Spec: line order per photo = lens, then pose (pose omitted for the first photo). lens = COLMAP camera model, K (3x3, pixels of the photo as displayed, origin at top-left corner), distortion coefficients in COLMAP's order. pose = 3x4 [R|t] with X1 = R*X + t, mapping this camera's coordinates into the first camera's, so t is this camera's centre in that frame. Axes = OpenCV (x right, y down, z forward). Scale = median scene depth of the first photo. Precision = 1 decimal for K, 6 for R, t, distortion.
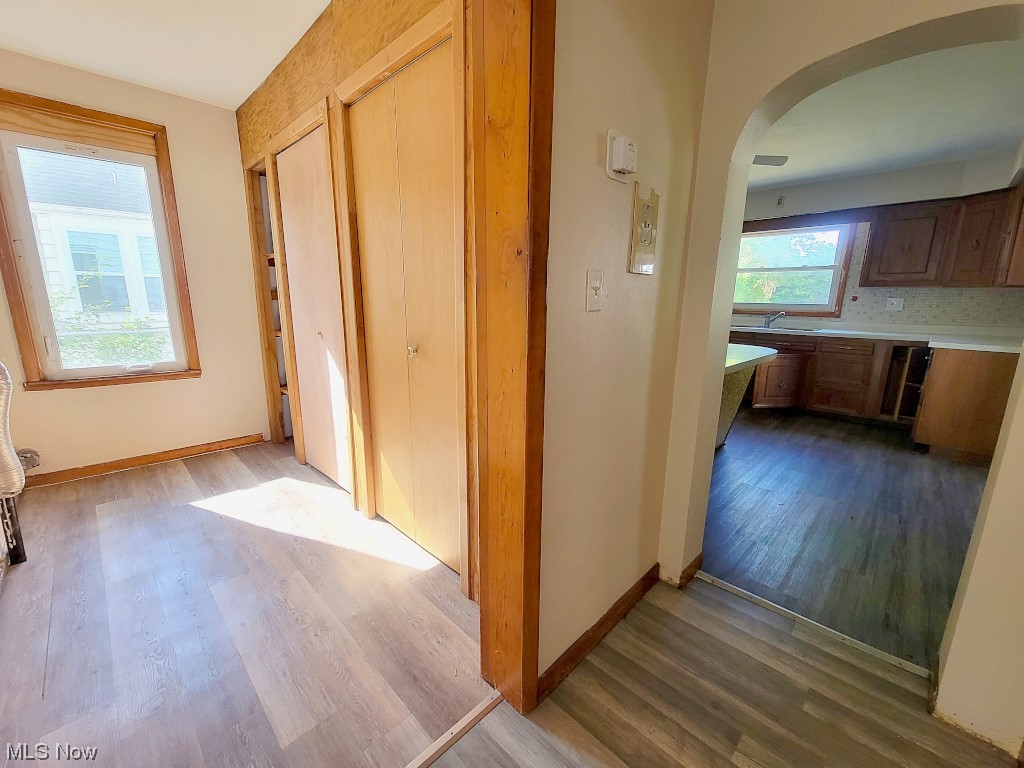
lens RADIAL K [[404.9, 0, 511.8], [0, 404.9, 379.9], [0, 0, 1]] dist [0.011847, -0.006290]
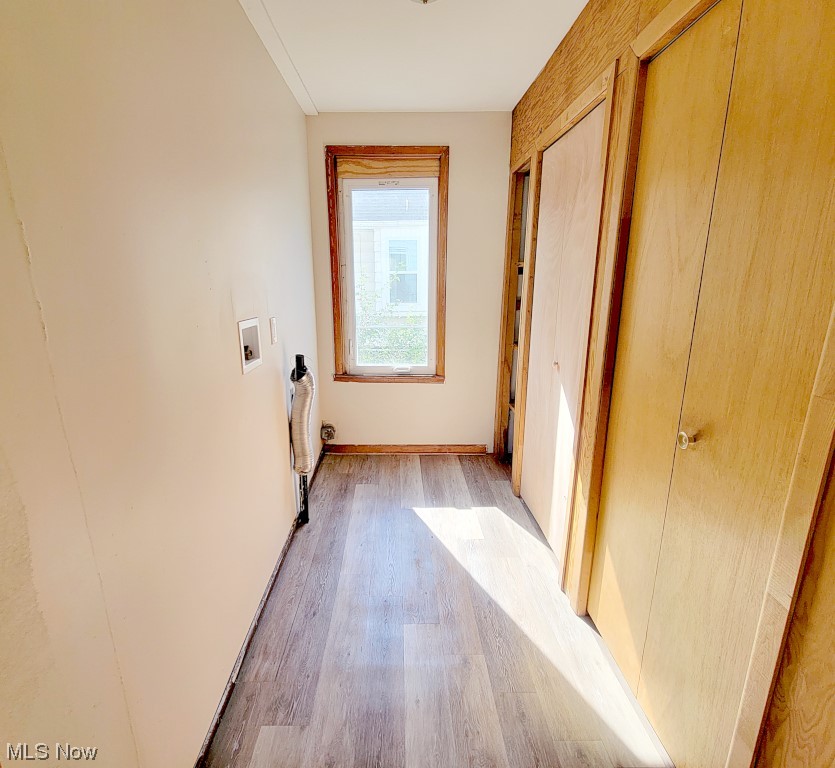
lens RADIAL K [[437.8, 0, 396.4], [0, 437.8, 383.7], [0, 0, 1]] dist [0.001250, 0.001478]
pose [[0.692448, 0.155244, -0.704568, -0.063677], [-0.136258, 0.987140, 0.083591, -0.100280], [0.708484, 0.038121, 0.704696, 0.141674]]
